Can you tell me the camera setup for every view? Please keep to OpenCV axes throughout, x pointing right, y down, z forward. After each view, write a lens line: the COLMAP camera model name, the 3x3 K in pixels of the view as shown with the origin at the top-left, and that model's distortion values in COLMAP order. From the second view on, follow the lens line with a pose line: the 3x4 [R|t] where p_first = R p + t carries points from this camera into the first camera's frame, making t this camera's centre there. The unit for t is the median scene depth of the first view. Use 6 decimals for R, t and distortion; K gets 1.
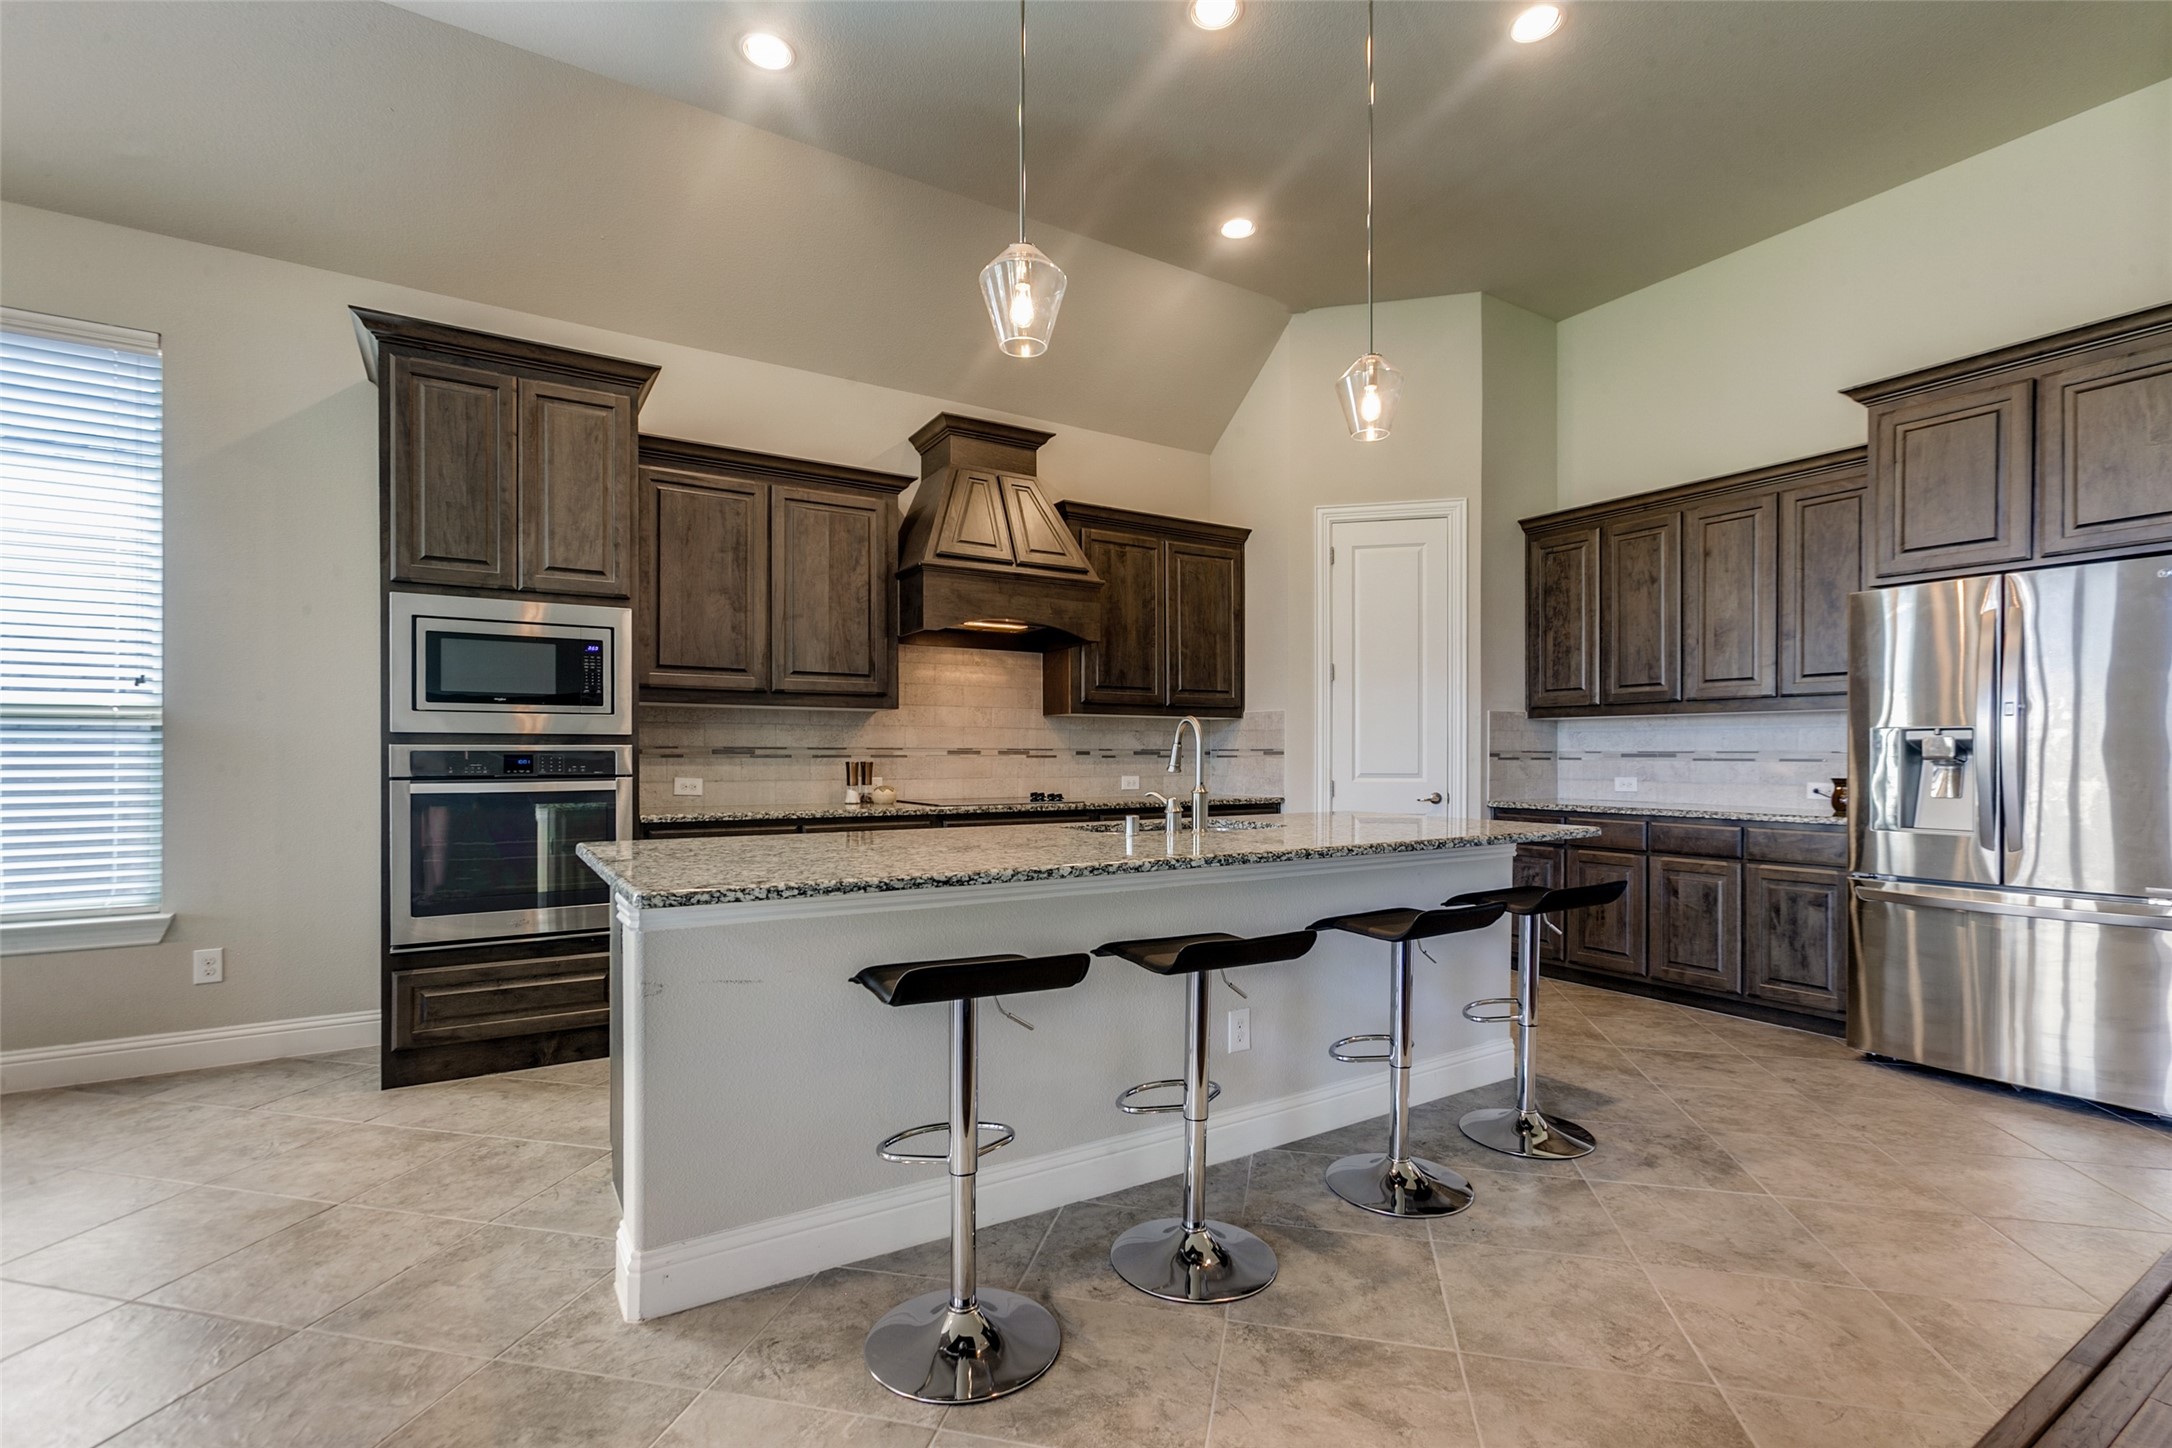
lens RADIAL K [[985.2, 0, 1094.0], [0, 985.2, 759.7], [0, 0, 1]] dist [-0.021838, 0.021696]
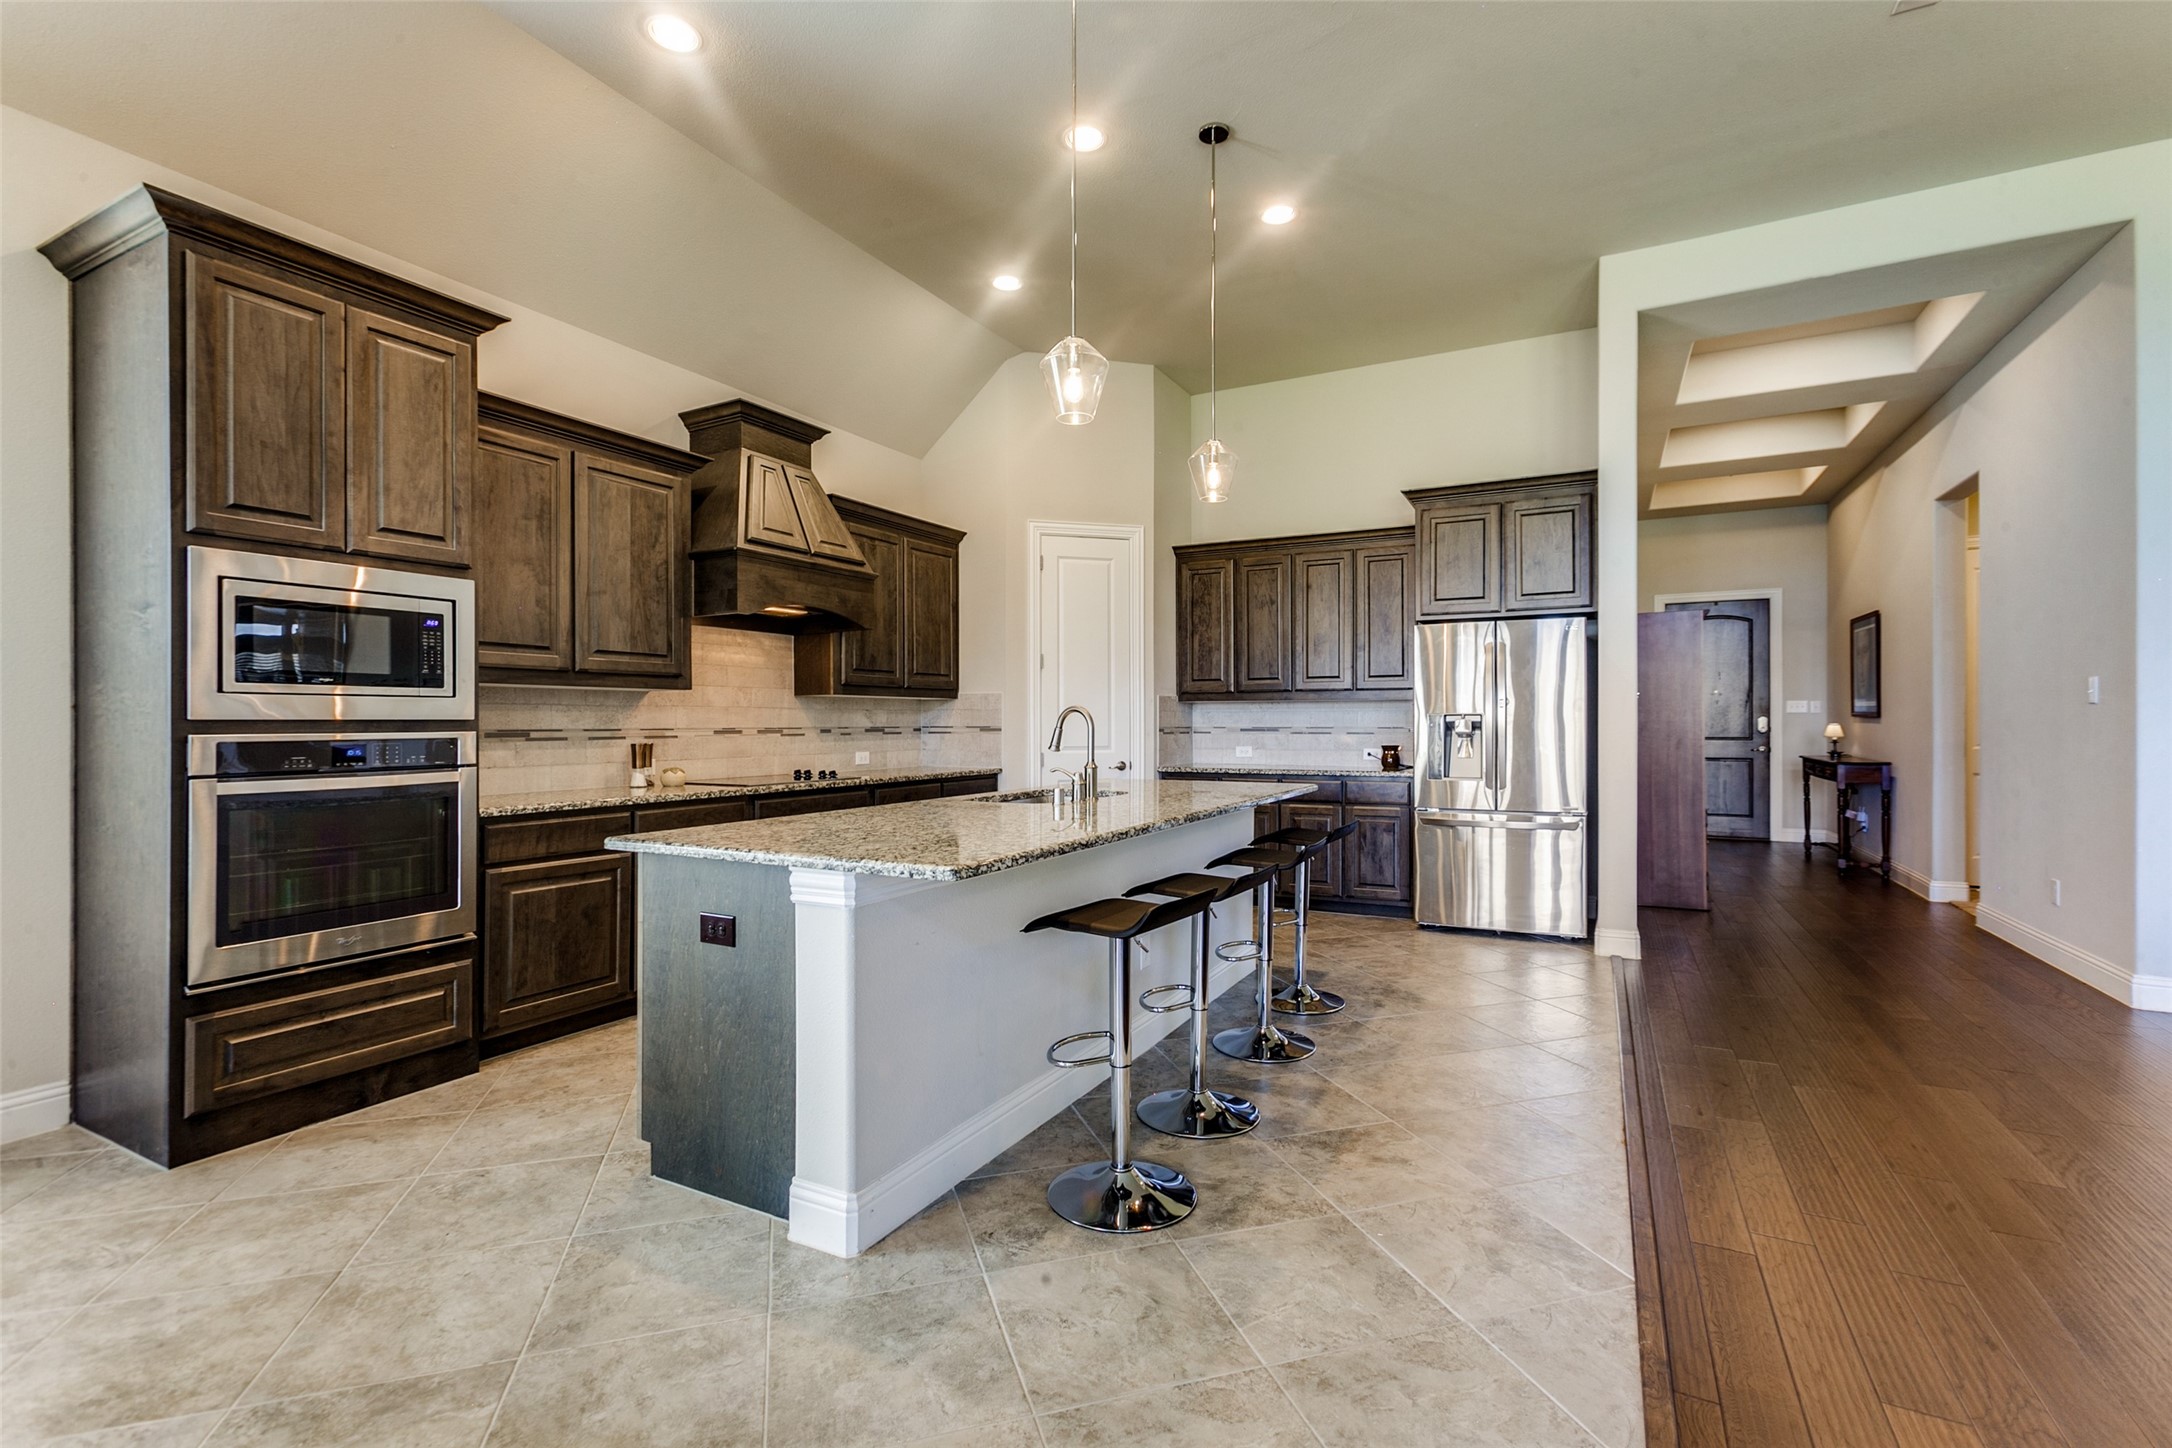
lens RADIAL K [[968.1, 0, 1086.0], [0, 968.1, 724.0], [0, 0, 1]] dist [-0.023354, 0.018813]
pose [[0.865111, -0.004897, 0.501557, -0.394557], [0.006507, 0.999978, -0.001459, -0.015511], [-0.501539, 0.004526, 0.865123, -0.043420]]
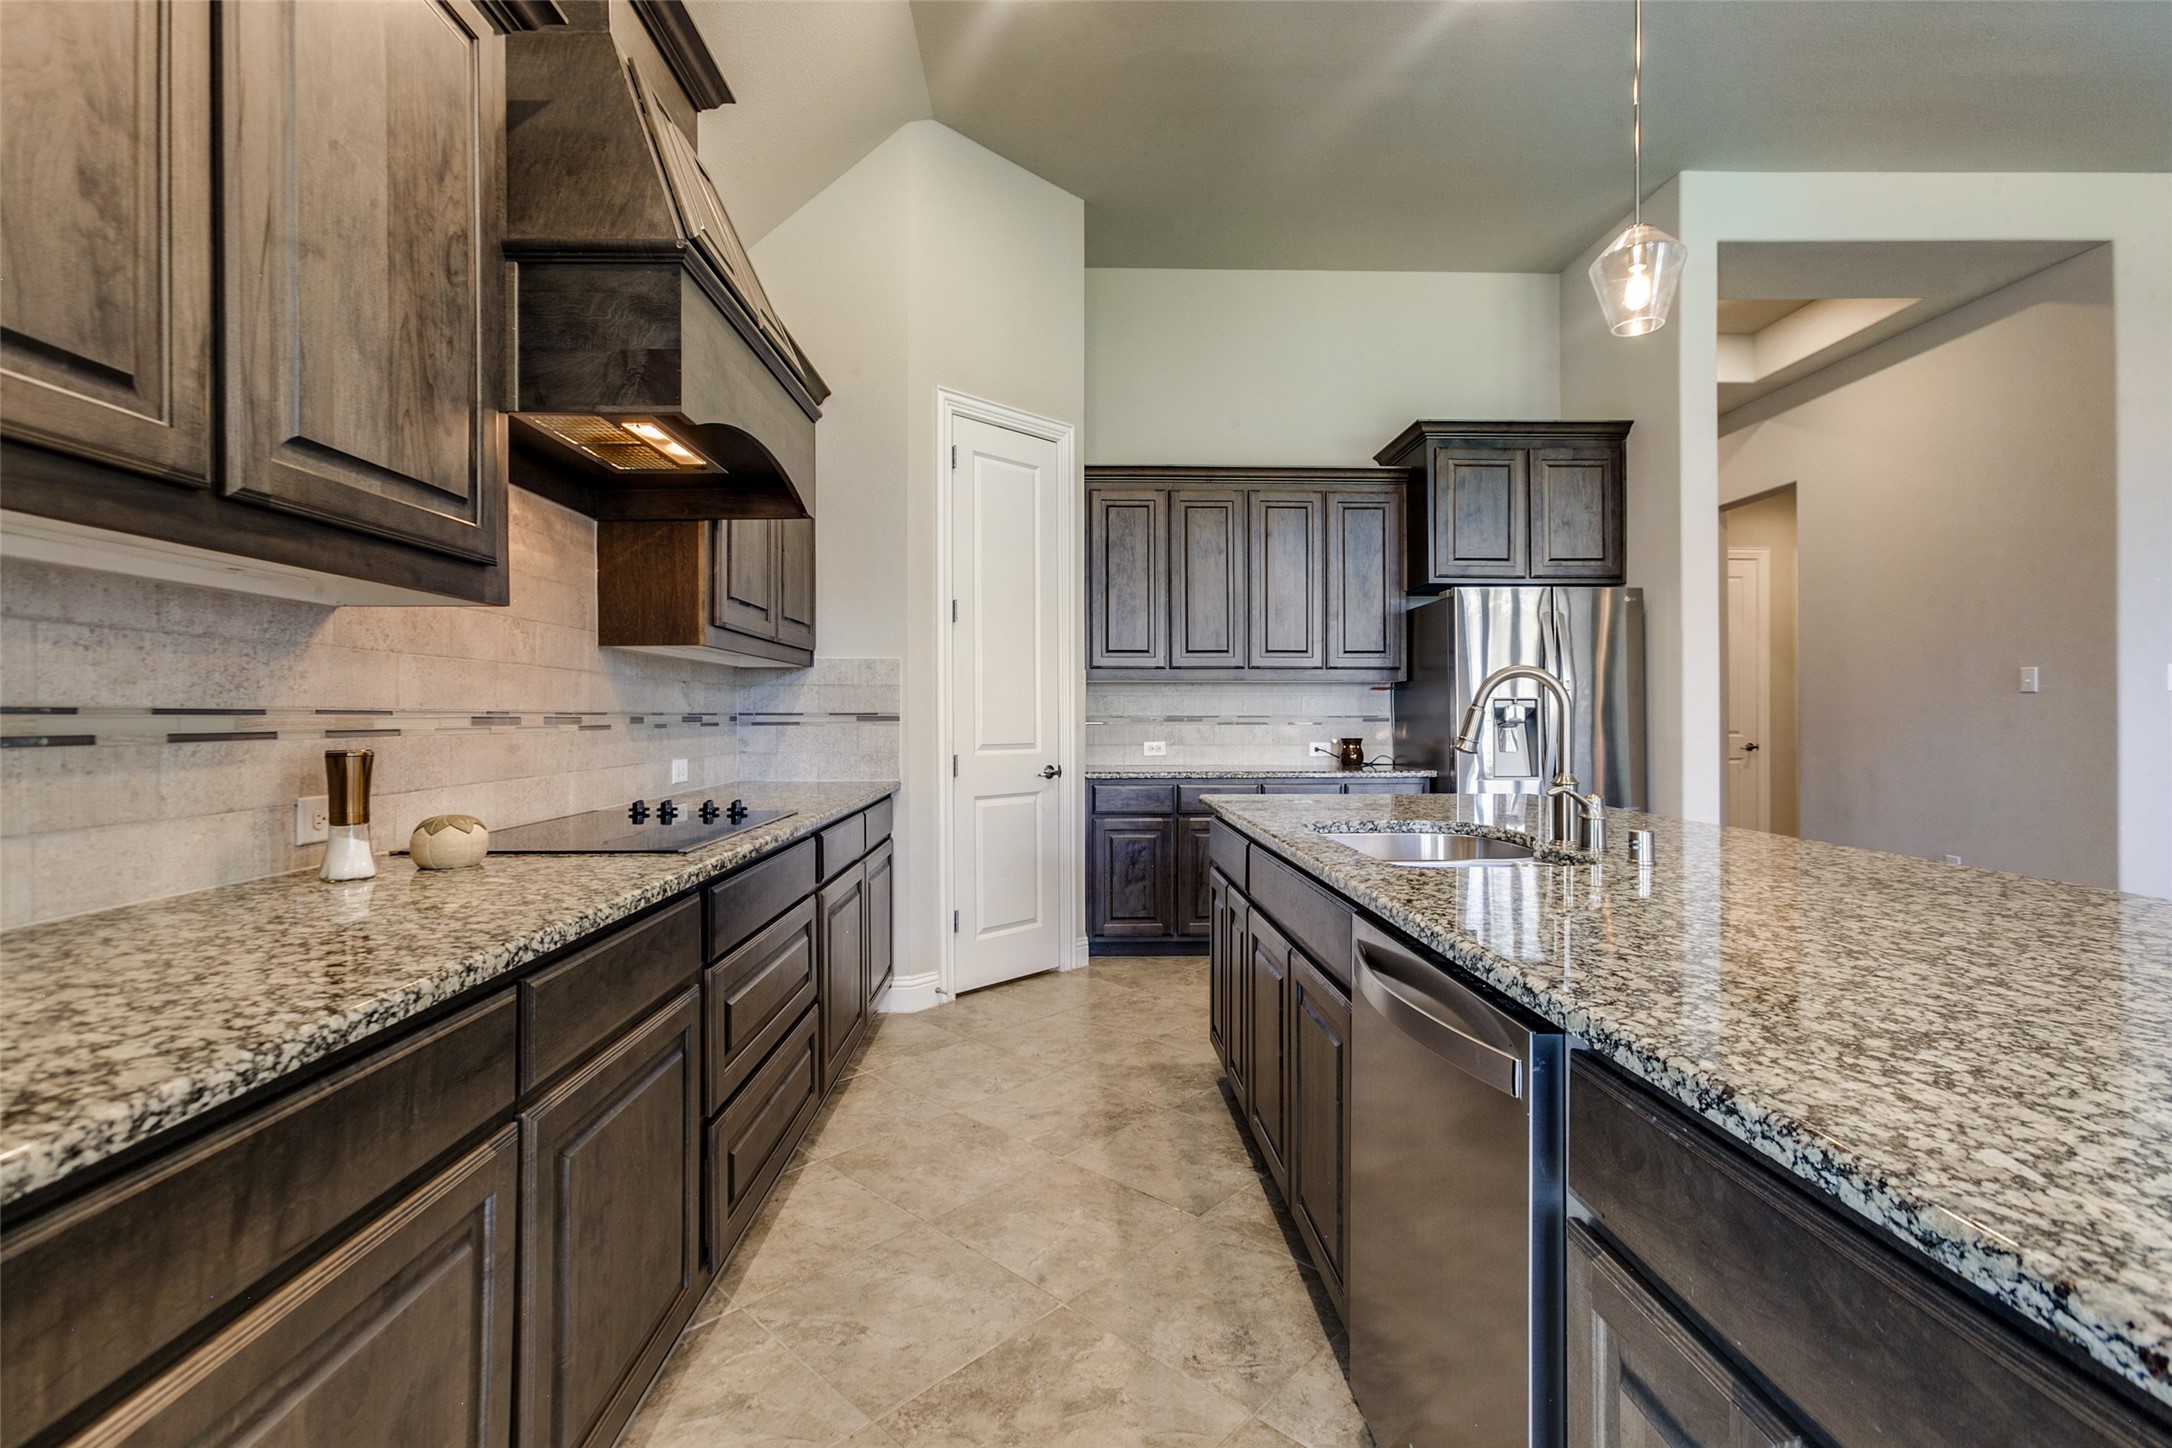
lens RADIAL K [[972.7, 0, 1081.8], [0, 972.7, 700.6], [0, 0, 1]] dist [-0.001109, 0.007466]
pose [[0.505272, 0.011562, 0.862883, -0.468131], [0.006669, 0.999828, -0.017303, -0.009378], [-0.862934, 0.014497, 0.505108, 0.723715]]
